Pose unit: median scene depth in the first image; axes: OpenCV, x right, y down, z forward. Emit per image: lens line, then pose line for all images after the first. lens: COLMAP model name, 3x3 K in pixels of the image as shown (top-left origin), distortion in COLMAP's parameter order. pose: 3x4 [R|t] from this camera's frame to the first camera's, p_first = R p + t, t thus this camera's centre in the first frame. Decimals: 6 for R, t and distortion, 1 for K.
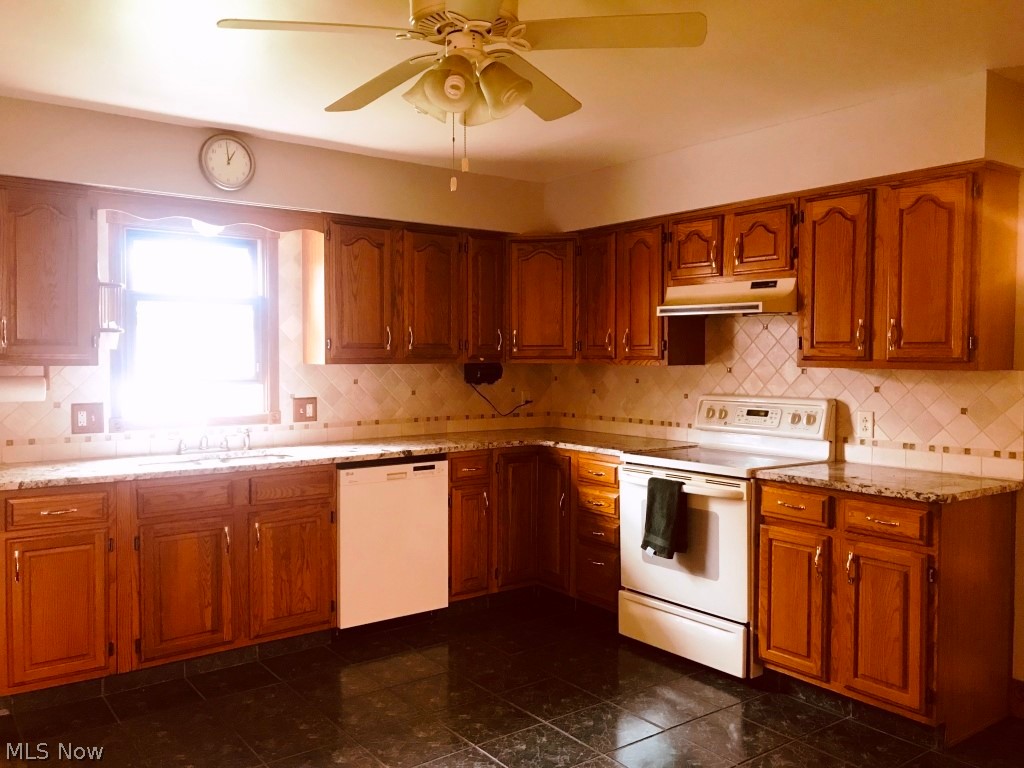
lens RADIAL K [[827.5, 0, 517.8], [0, 827.5, 379.8], [0, 0, 1]] dist [0.011142, -0.005778]
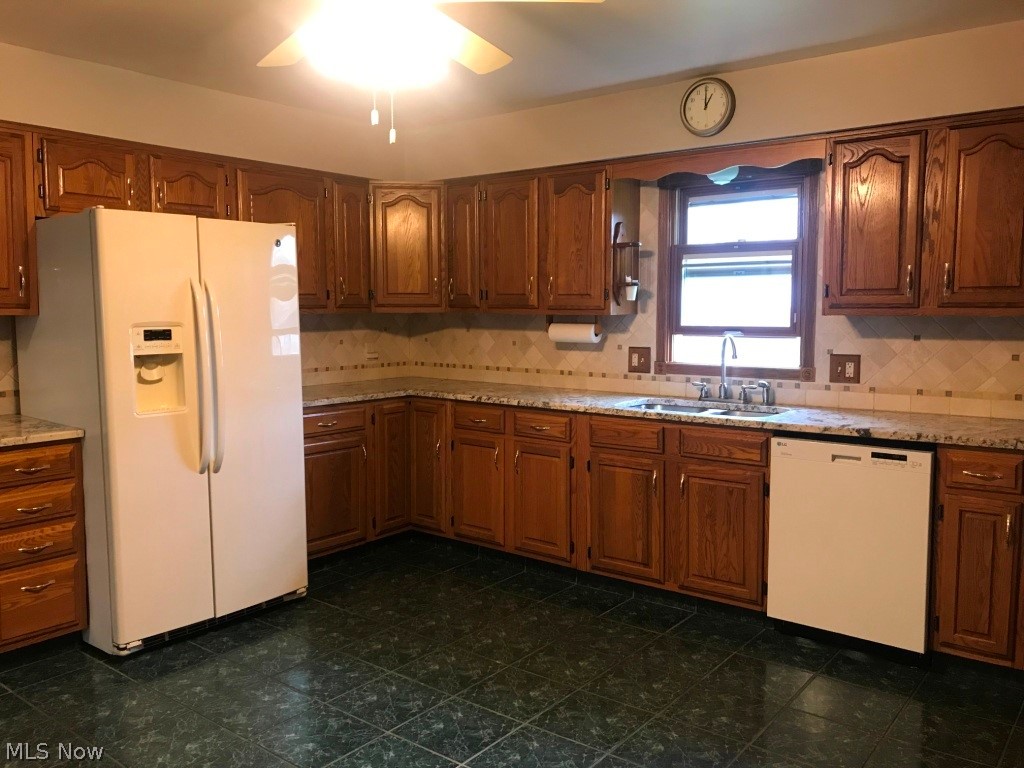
lens RADIAL K [[827.5, 0, 517.8], [0, 827.5, 386.4], [0, 0, 1]] dist [0.011142, -0.005778]
pose [[0.258694, 0.091392, -0.961626, 0.545841], [-0.024690, 0.995815, 0.087999, -0.014339], [0.965644, 0.000977, 0.259868, 0.514431]]
